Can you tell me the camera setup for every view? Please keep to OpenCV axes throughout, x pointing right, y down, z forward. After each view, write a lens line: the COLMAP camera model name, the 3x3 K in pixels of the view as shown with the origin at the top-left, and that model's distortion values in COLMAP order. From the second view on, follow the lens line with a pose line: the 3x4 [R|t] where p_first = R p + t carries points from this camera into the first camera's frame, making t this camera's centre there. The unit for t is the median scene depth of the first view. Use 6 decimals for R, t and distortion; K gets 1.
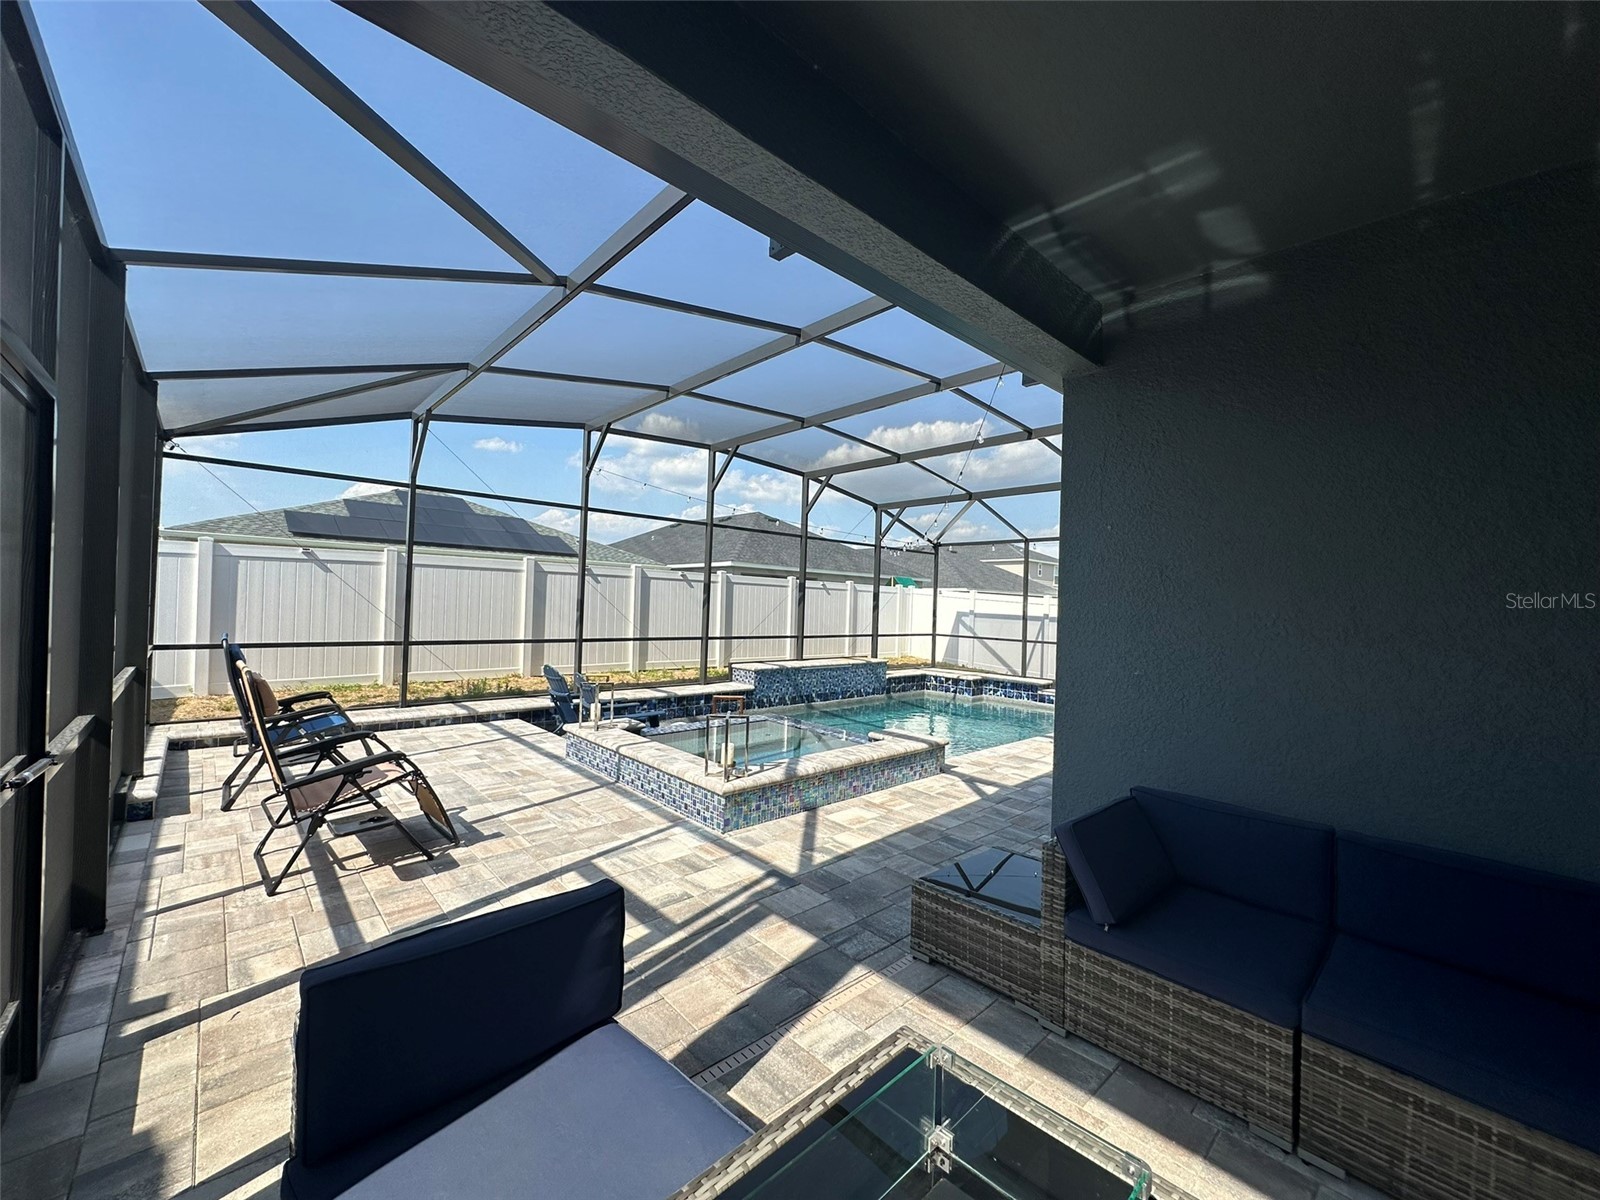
lens RADIAL K [[639.2, 0, 805.1], [0, 639.2, 591.4], [0, 0, 1]] dist [-0.005194, 0.000974]
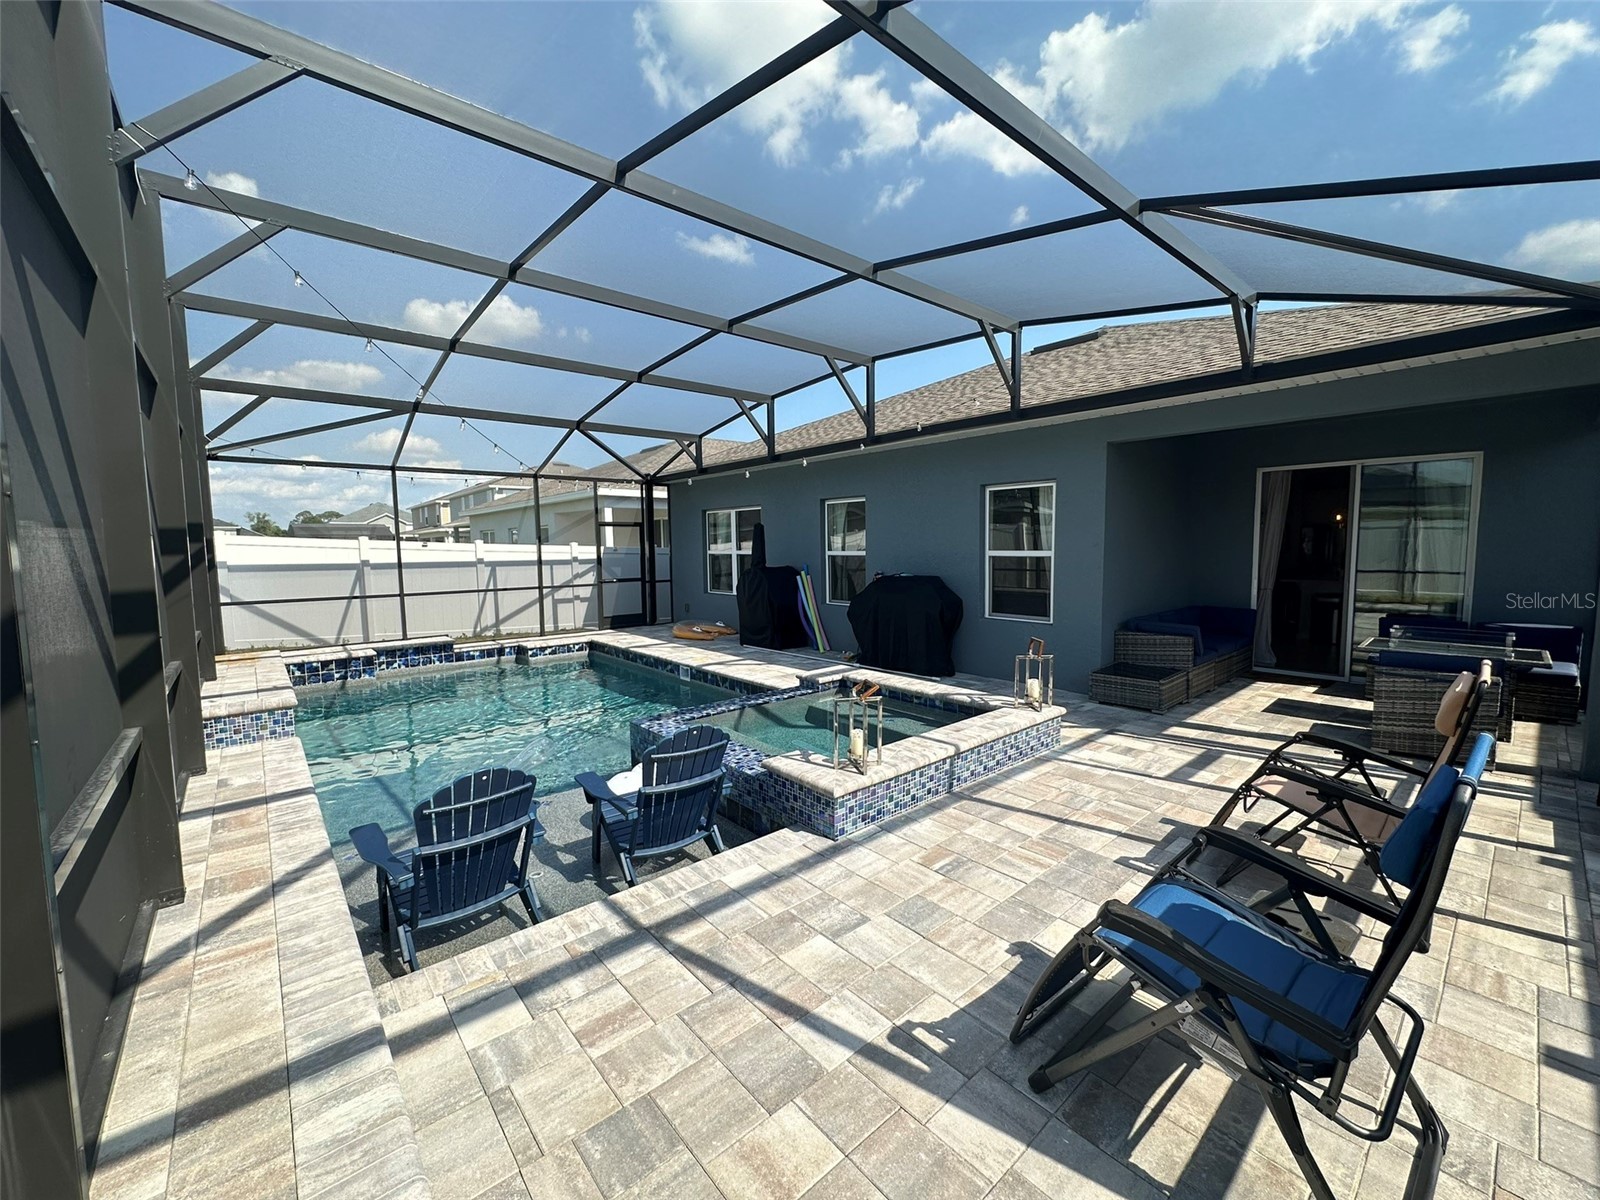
lens RADIAL K [[639.2, 0, 801.4], [0, 639.2, 602.3], [0, 0, 1]] dist [-0.005194, 0.000974]
pose [[0.039896, -0.123496, 0.991543, -0.694082], [-0.004892, 0.992297, 0.123787, -0.024175], [-0.999192, -0.009789, 0.038984, 0.750091]]
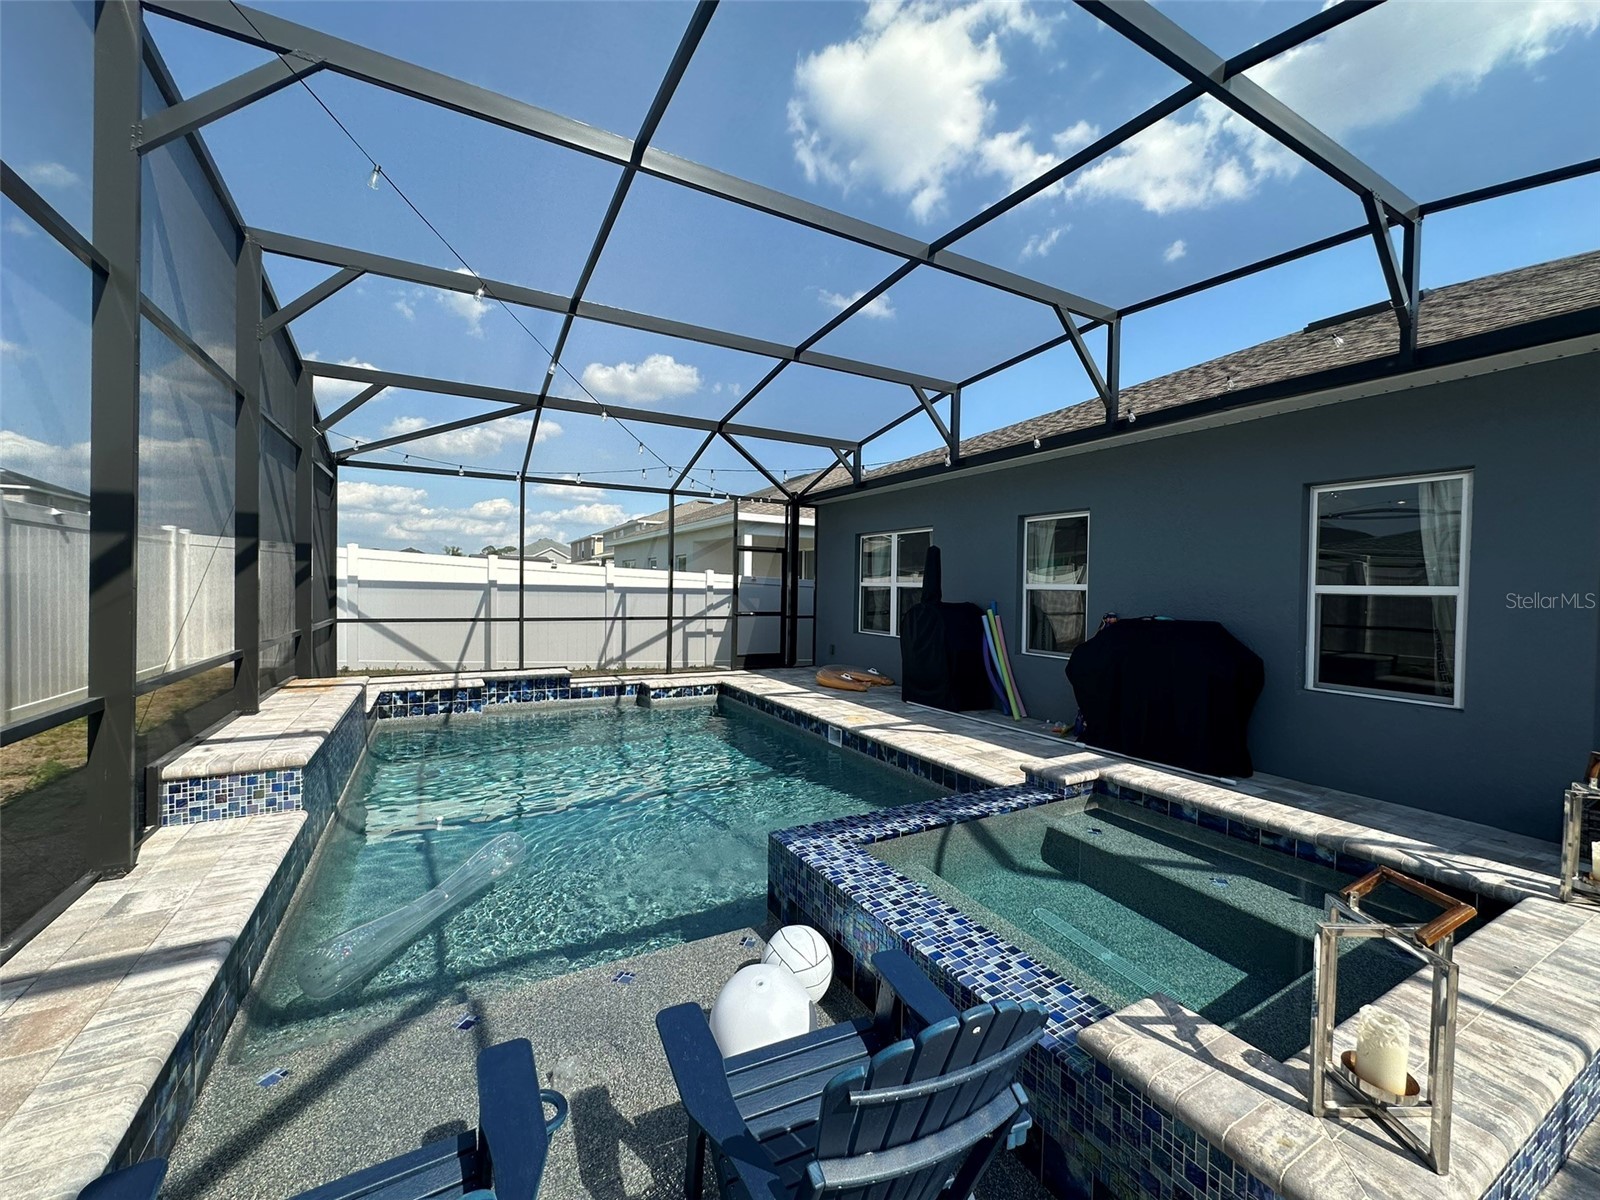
lens RADIAL K [[639.2, 0, 800.3], [0, 639.2, 599.6], [0, 0, 1]] dist [-0.005194, 0.000974]
pose [[0.244752, -0.048142, 0.968390, -0.437758], [-0.028047, 0.997997, 0.056703, 0.009508], [-0.969180, -0.041039, 0.242911, 0.841511]]
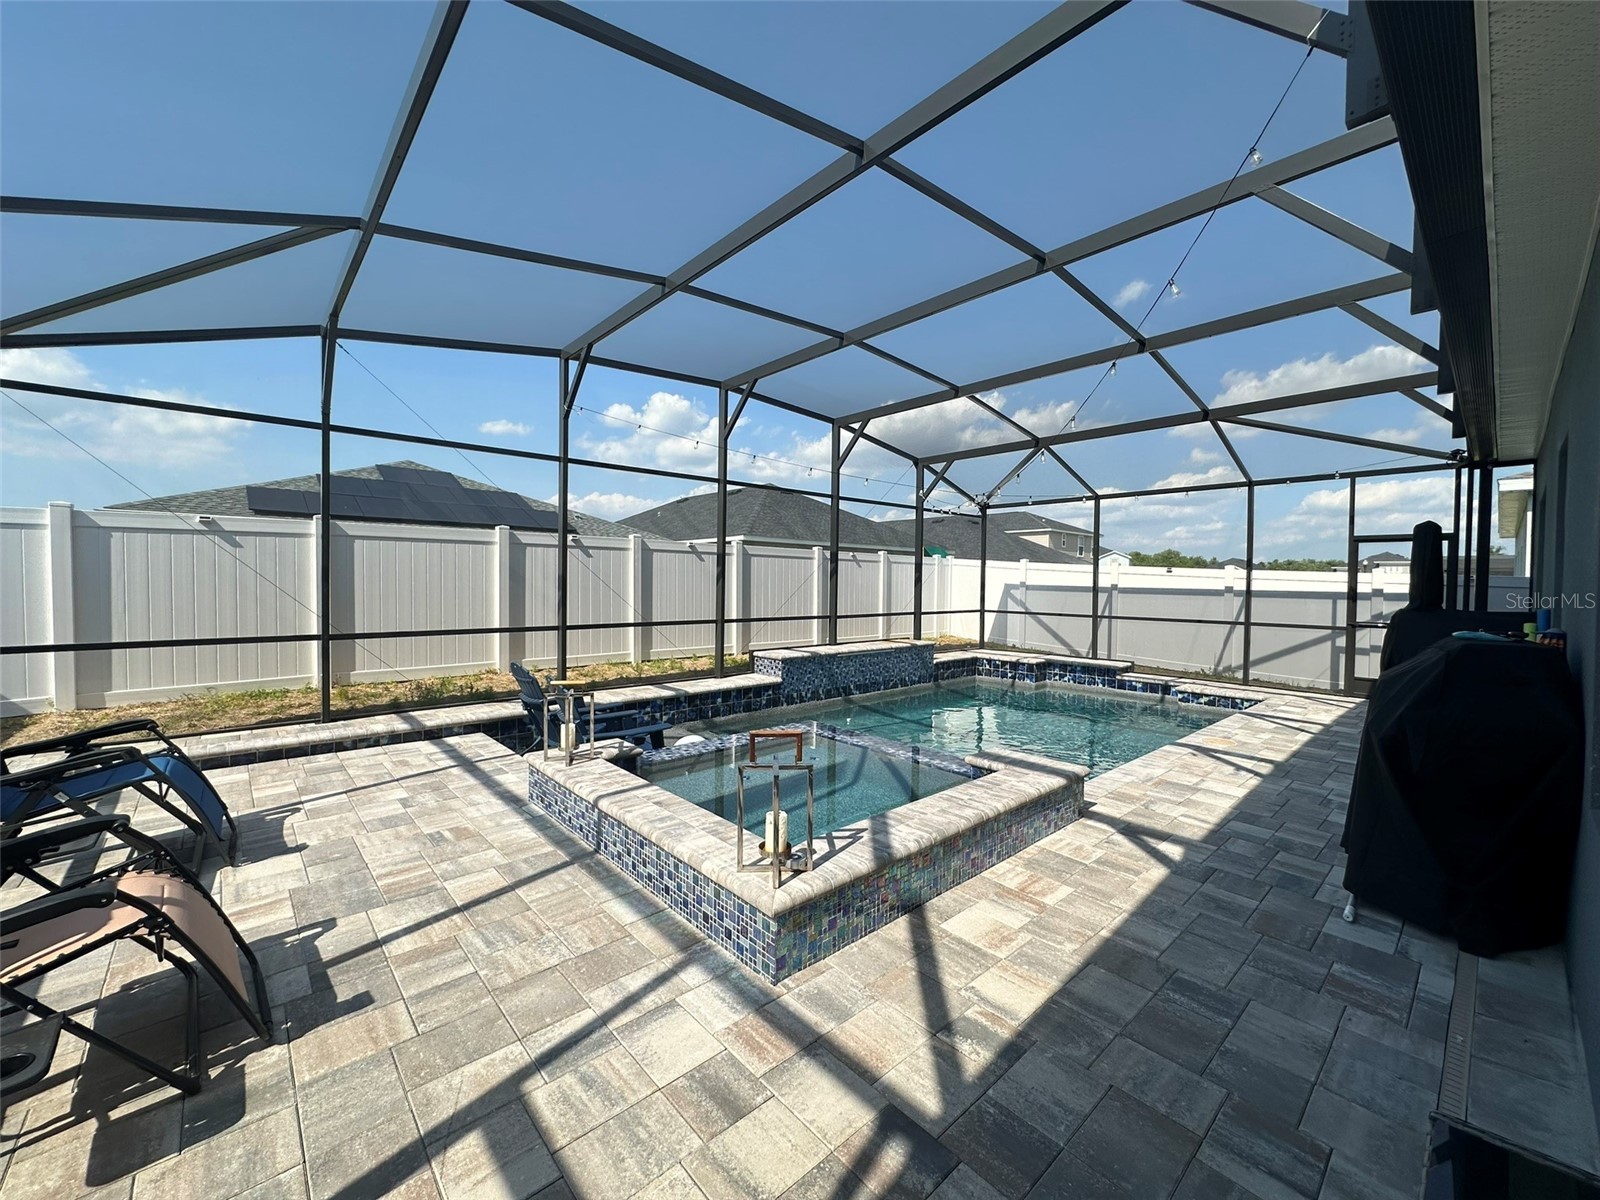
lens RADIAL K [[639.2, 0, 804.3], [0, 639.2, 593.9], [0, 0, 1]] dist [-0.005194, 0.000974]
pose [[0.999669, -0.019946, -0.016237, -0.045245], [0.020556, 0.999056, 0.038266, 0.011789], [0.015458, -0.038587, 0.999136, 0.239346]]
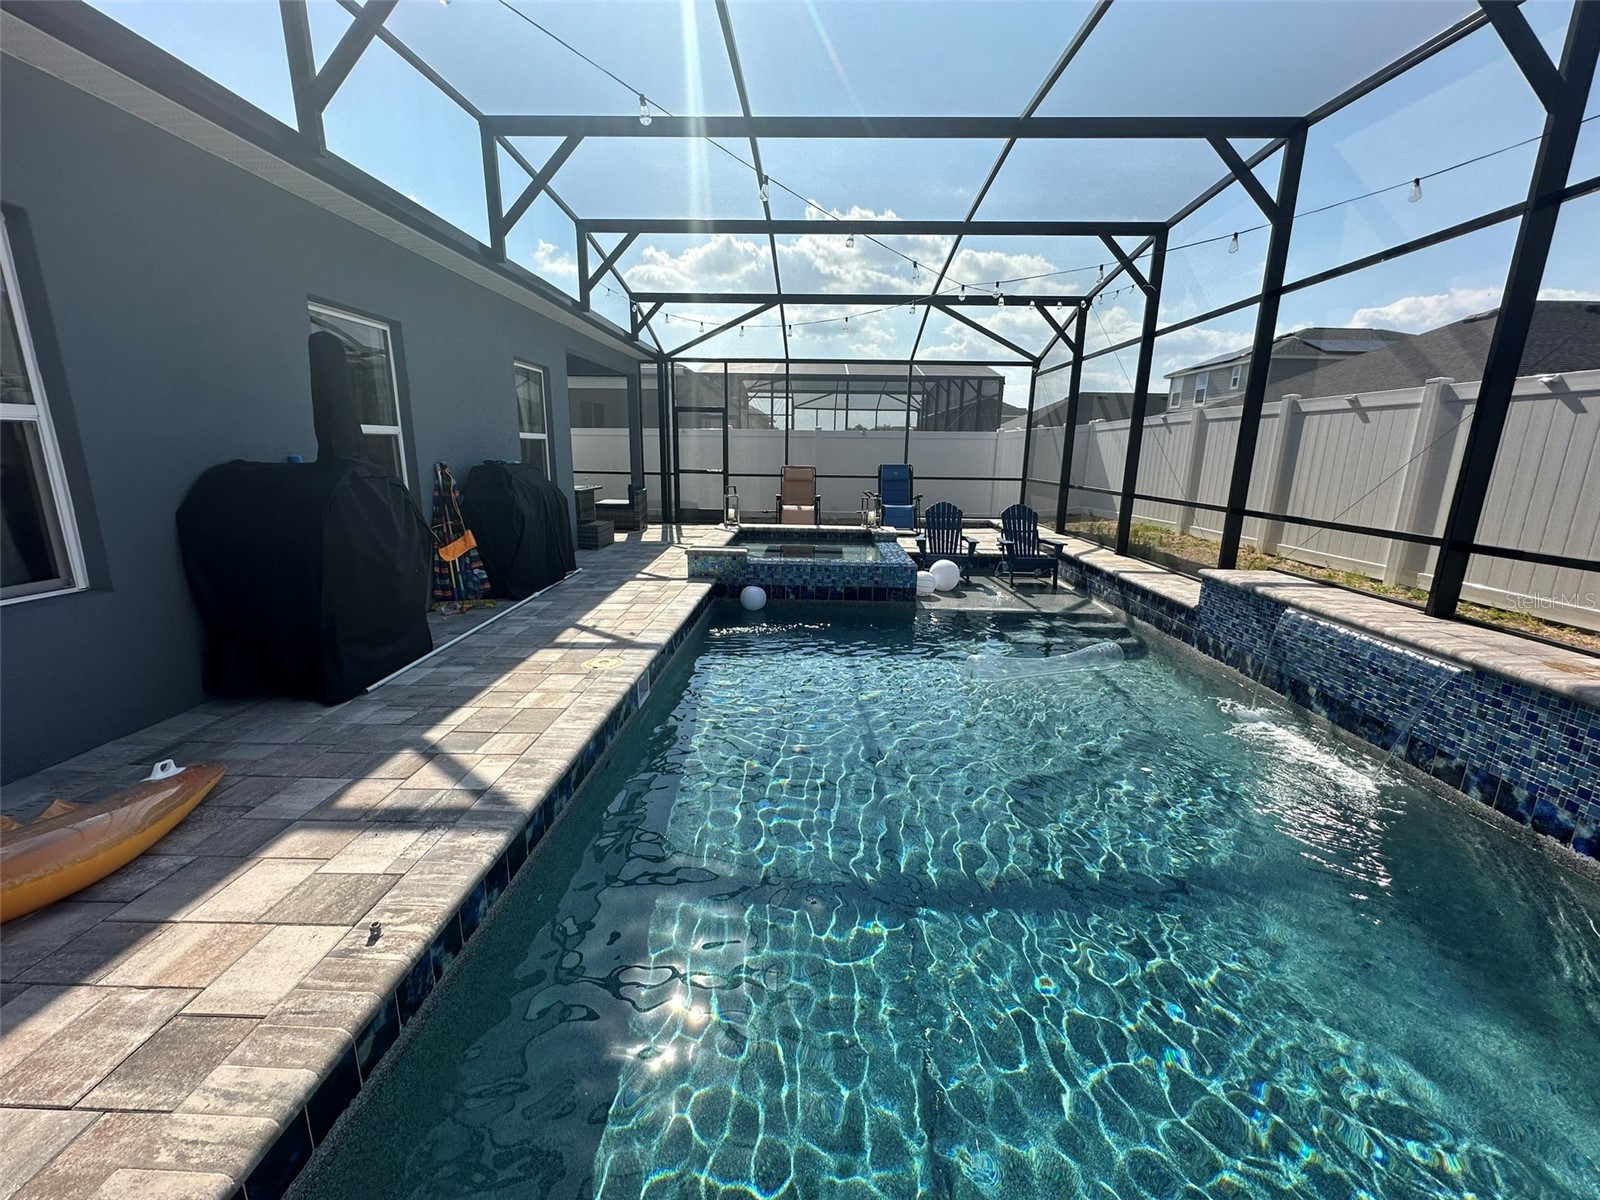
lens RADIAL K [[639.2, 0, 802.7], [0, 639.2, 598.1], [0, 0, 1]] dist [-0.005194, 0.000974]
pose [[-0.703278, 0.120322, -0.700658, 0.661535], [-0.024071, 0.980978, 0.192622, 0.062447], [0.710507, 0.152332, -0.687004, 1.439627]]
